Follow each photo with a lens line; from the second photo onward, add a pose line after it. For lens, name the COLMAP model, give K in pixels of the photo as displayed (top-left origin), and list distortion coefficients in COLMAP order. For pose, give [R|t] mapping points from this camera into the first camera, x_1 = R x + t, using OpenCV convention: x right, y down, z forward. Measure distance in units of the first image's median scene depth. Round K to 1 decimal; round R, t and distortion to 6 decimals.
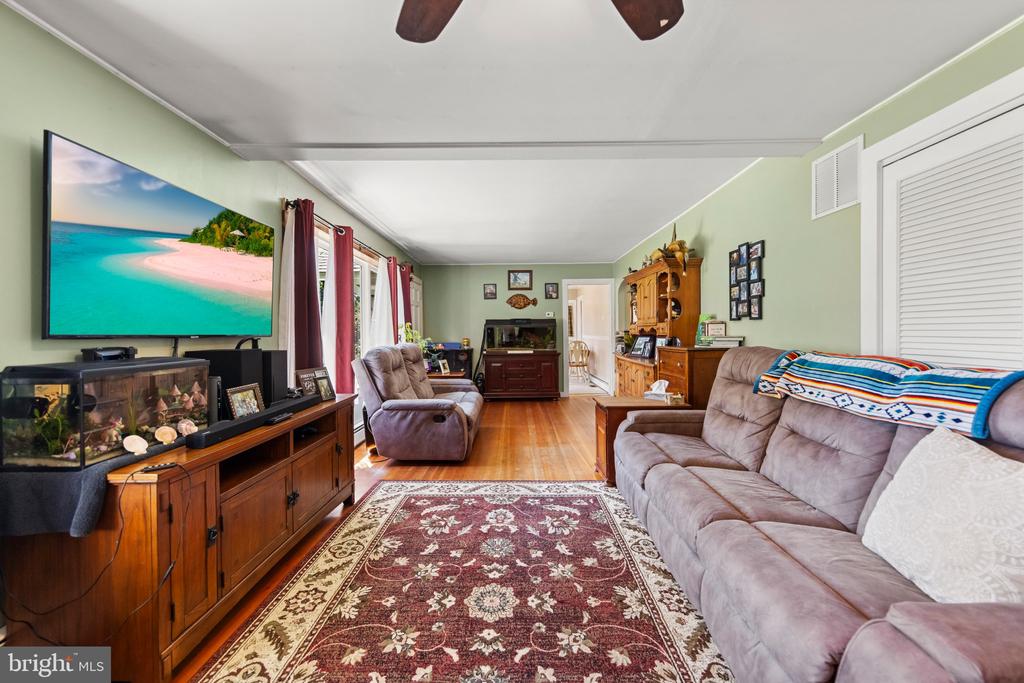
lens RADIAL K [[399.3, 0, 521.0], [0, 399.3, 334.5], [0, 0, 1]] dist [0.002707, -0.000601]
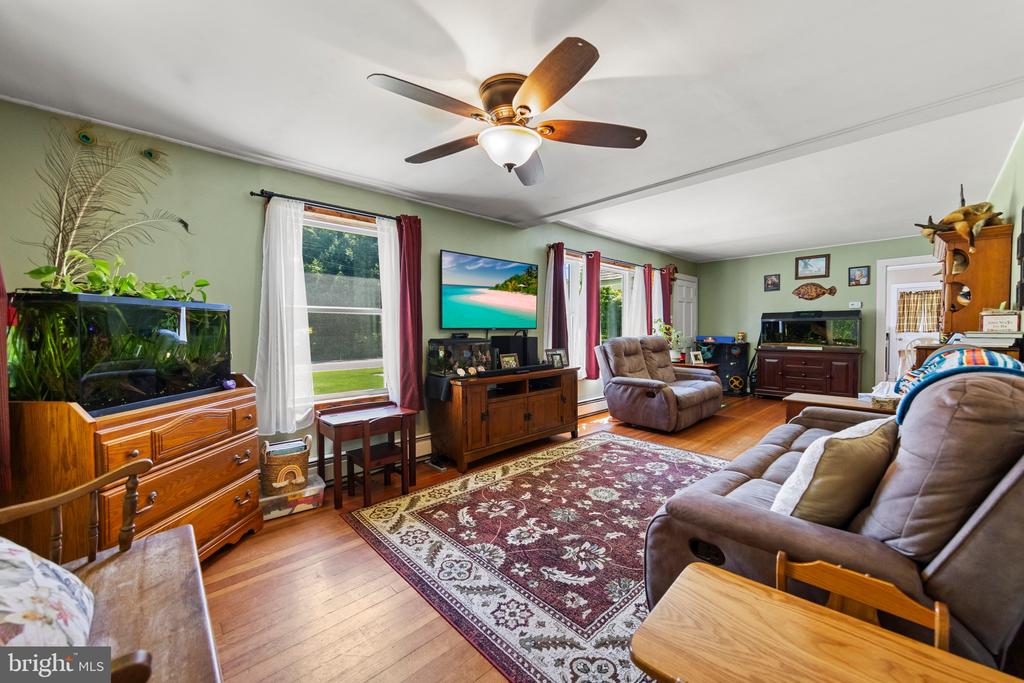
lens RADIAL K [[399.3, 0, 517.6], [0, 399.3, 340.6], [0, 0, 1]] dist [0.002707, -0.000601]
pose [[0.685176, 0.026662, -0.727889, 0.625449], [-0.003687, 0.999444, 0.033138, -0.001886], [0.728368, -0.020022, 0.684894, -0.254166]]
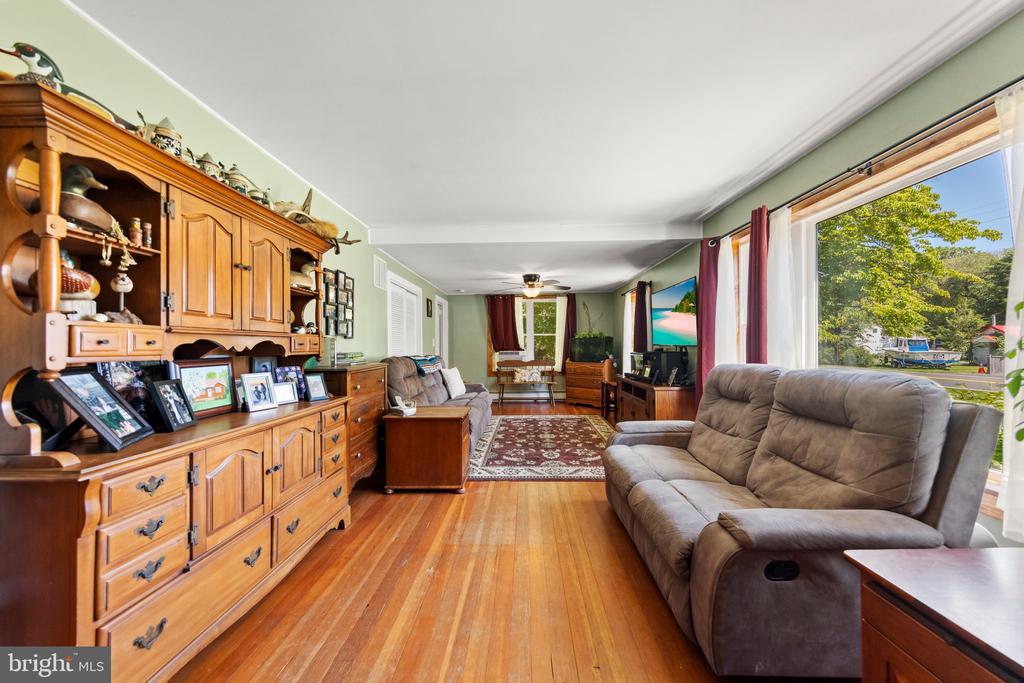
lens RADIAL K [[344.2, 0, 514.6], [0, 344.2, 344.6], [0, 0, 1]] dist [0.007846, -0.000537]
pose [[-0.998866, 0.014678, 0.045281, 0.032275], [0.014864, 0.999882, 0.003783, -0.017663], [-0.045220, 0.004451, -0.998967, 2.629703]]
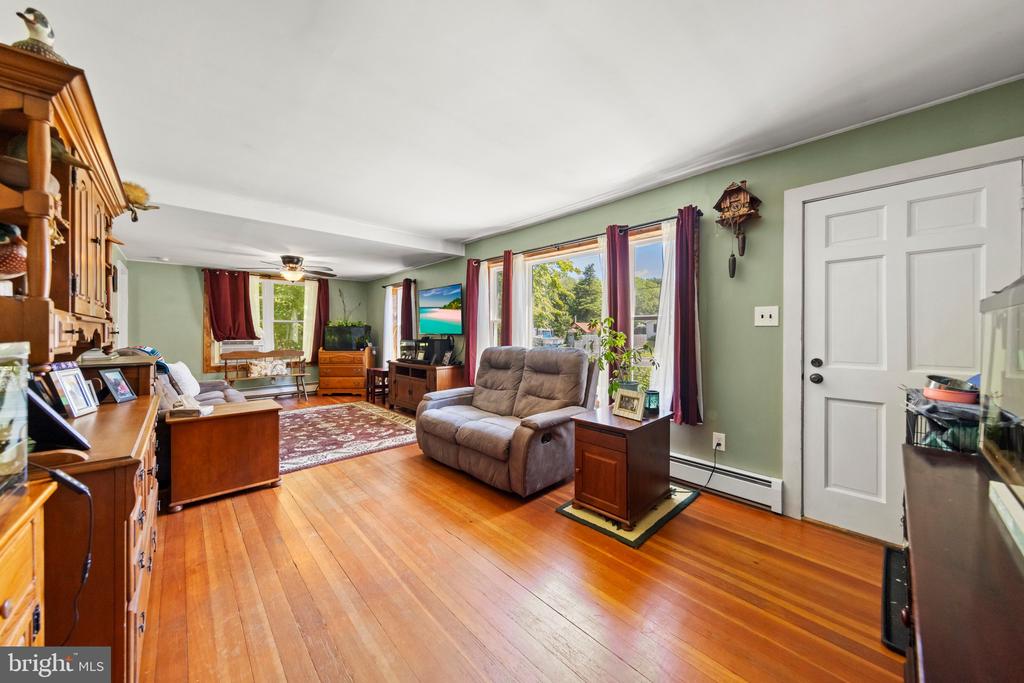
lens RADIAL K [[358.5, 0, 519.6], [0, 358.5, 334.4], [0, 0, 1]] dist [-0.002973, -0.000285]
pose [[-0.735170, 0.011801, -0.677780, 0.488385], [0.001479, 0.999874, 0.015806, -0.030234], [0.677881, 0.010618, -0.735095, 2.880296]]
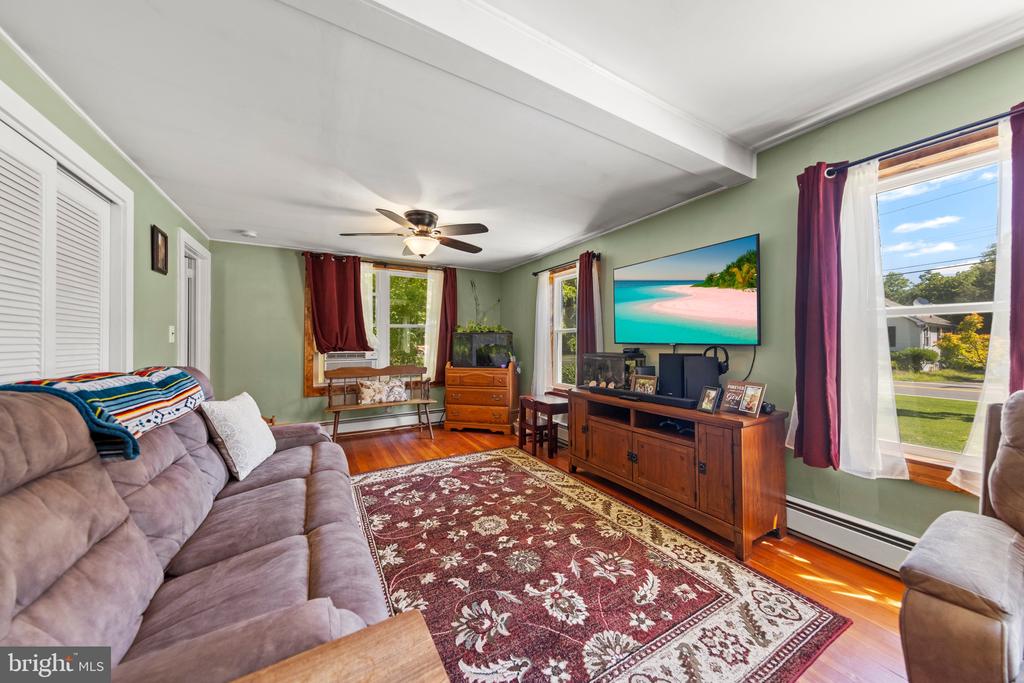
lens RADIAL K [[344.2, 0, 517.5], [0, 344.2, 342.1], [0, 0, 1]] dist [0.007846, -0.000537]
pose [[-0.869213, 0.006368, -0.494397, 0.343065], [0.002491, 0.999961, 0.008500, -0.013809], [0.494432, 0.006157, -0.869195, 1.591777]]
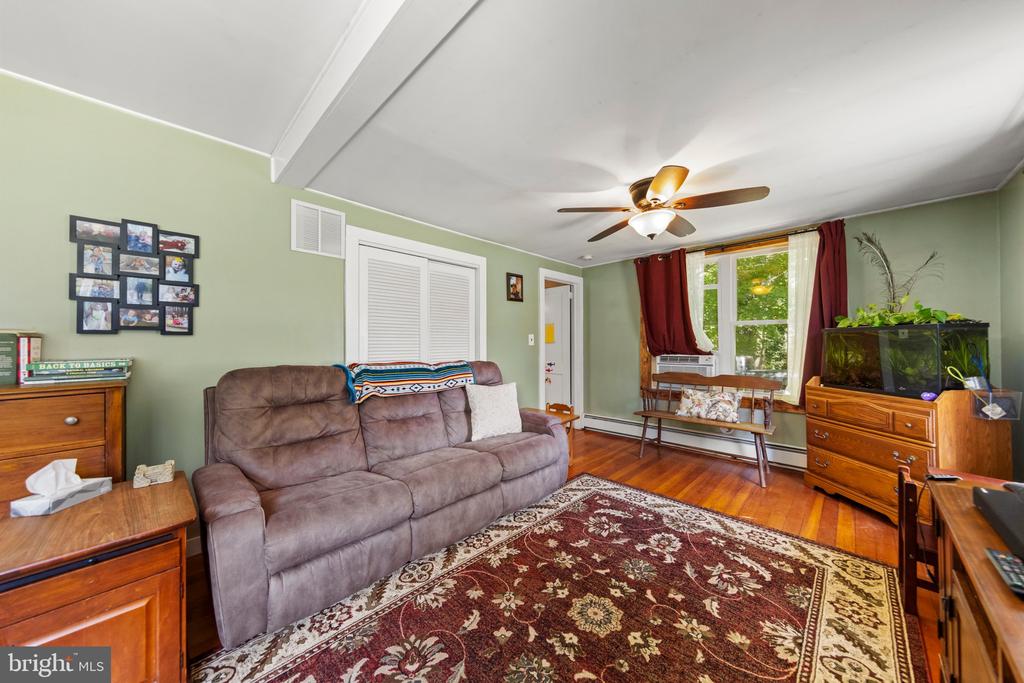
lens RADIAL K [[344.2, 0, 513.5], [0, 344.2, 341.5], [0, 0, 1]] dist [0.007846, -0.000537]
pose [[-0.704337, 0.013125, 0.709744, -0.413552], [0.013036, 0.999900, -0.005555, -0.016454], [-0.709746, 0.005339, -0.704438, 1.303408]]
